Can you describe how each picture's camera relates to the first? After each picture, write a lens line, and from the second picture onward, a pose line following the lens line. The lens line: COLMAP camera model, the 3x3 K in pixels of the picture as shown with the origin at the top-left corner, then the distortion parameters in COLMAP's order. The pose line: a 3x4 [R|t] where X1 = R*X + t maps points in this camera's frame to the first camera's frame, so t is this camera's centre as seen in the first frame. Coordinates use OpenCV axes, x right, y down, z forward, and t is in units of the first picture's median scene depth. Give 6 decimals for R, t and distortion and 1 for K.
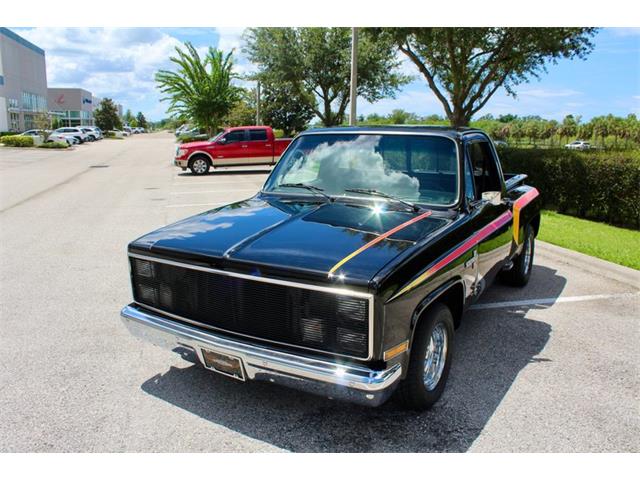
lens RADIAL K [[535.9, 0, 319.4], [0, 535.9, 241.7], [0, 0, 1]] dist [-0.165194, 0.149483]
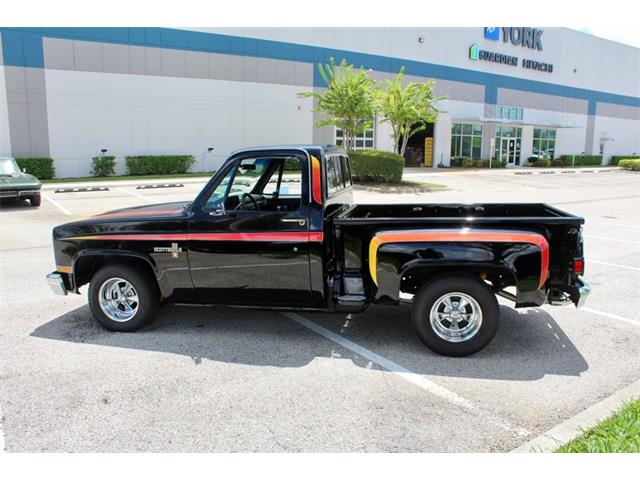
lens RADIAL K [[535.9, 0, 319.4], [0, 535.9, 241.7], [0, 0, 1]] dist [-0.165194, 0.149483]
pose [[0.353201, 0.155558, -0.922524, 0.219625], [-0.198115, 0.976153, 0.088750, -0.023210], [0.914330, 0.151419, 0.375596, 0.116641]]
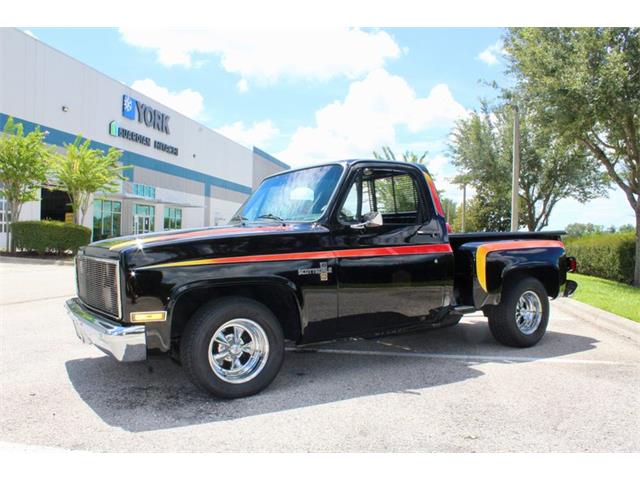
lens RADIAL K [[540.2, 0, 320.0], [0, 540.2, 240.0], [0, 0, 1]] dist [-0.168141, 0.153681]
pose [[0.902536, 0.001659, -0.430611, 0.101506], [-0.092482, 0.977404, -0.190073, 0.023689], [0.420566, 0.211371, 0.882296, 0.011544]]
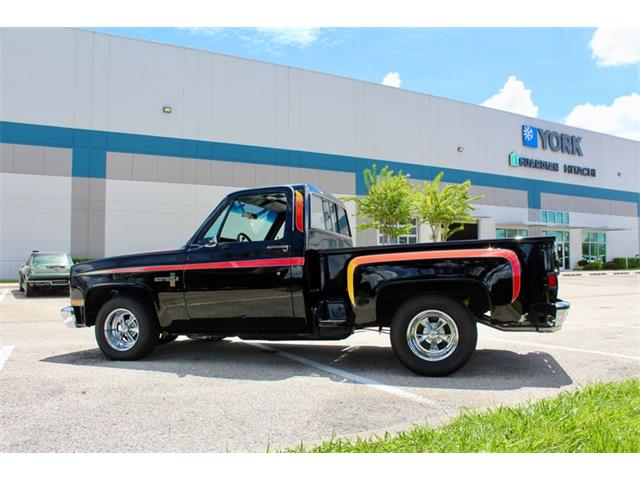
lens RADIAL K [[535.9, 0, 319.4], [0, 535.9, 241.7], [0, 0, 1]] dist [-0.165194, 0.149483]
pose [[0.254992, -0.058257, -0.965187, 0.239529], [-0.191723, 0.975319, -0.109520, 0.002063], [0.947745, 0.212975, 0.237529, 0.141260]]
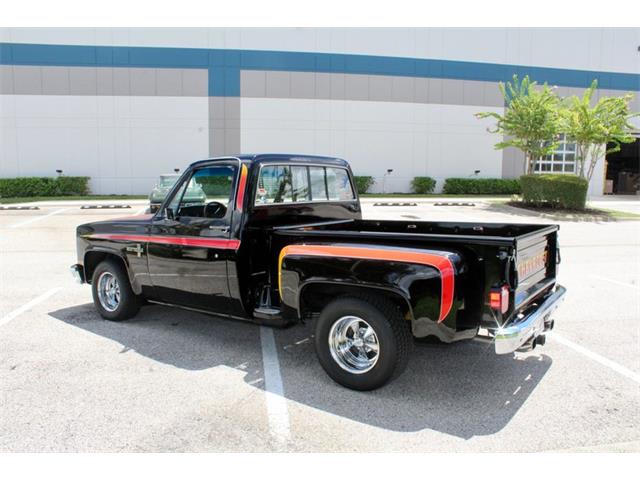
lens RADIAL K [[535.9, 0, 319.4], [0, 535.9, 241.7], [0, 0, 1]] dist [-0.165194, 0.149483]
pose [[-0.066580, 0.121196, -0.990393, 0.227366], [-0.216057, 0.967294, 0.132894, -0.038383], [0.974108, 0.222830, -0.038217, 0.210291]]
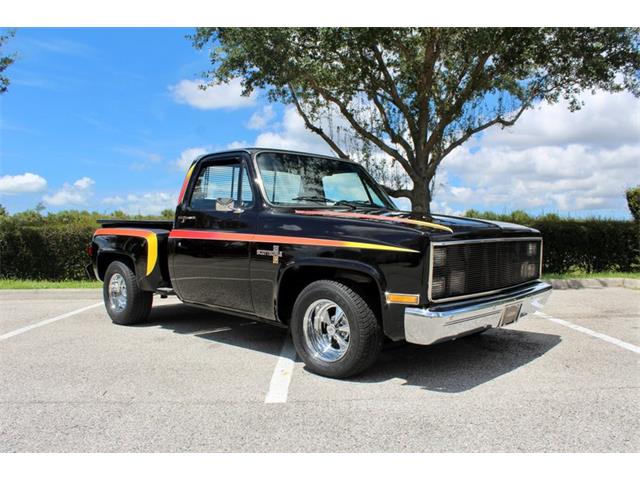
lens RADIAL K [[535.9, 0, 319.4], [0, 535.9, 241.7], [0, 0, 1]] dist [-0.165194, 0.149483]
pose [[0.197673, -0.018088, 0.980101, -0.168964], [0.211597, 0.977046, -0.024645, 0.000134], [-0.957158, 0.212258, 0.196963, 0.133776]]
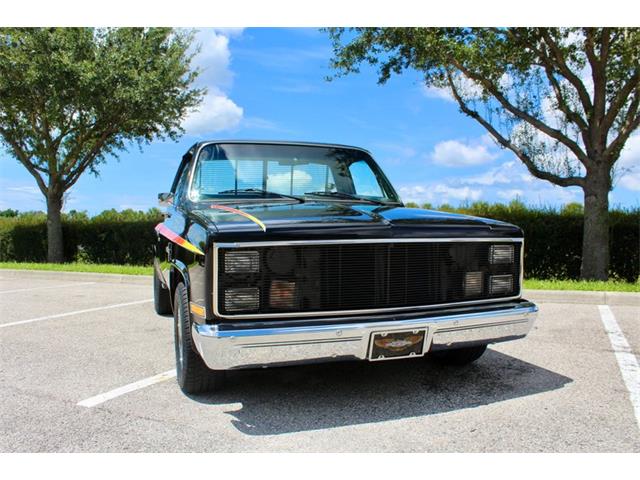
lens RADIAL K [[535.9, 0, 319.4], [0, 535.9, 241.7], [0, 0, 1]] dist [-0.165194, 0.149483]
pose [[0.624628, -0.023589, 0.780566, -0.111168], [0.165101, 0.980939, -0.102474, 0.015121], [-0.763270, 0.192880, 0.616616, 0.060498]]
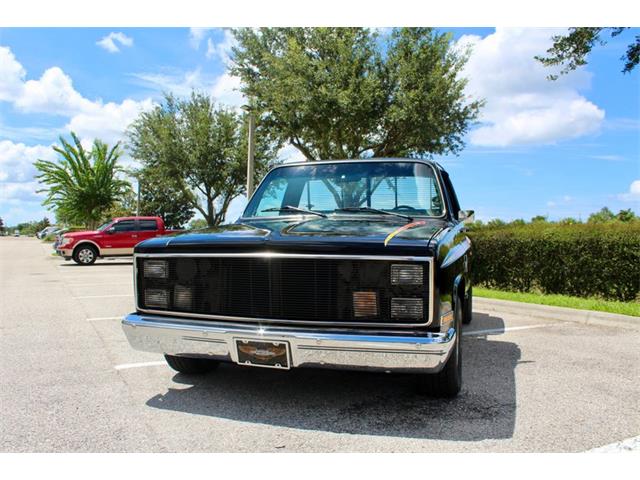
lens RADIAL K [[535.9, 0, 319.4], [0, 535.9, 241.7], [0, 0, 1]] dist [-0.165194, 0.149483]
pose [[0.969901, 0.003276, 0.243478, -0.036705], [0.045358, 0.979978, -0.193870, 0.025881], [-0.239238, 0.199079, 0.950333, 0.004605]]
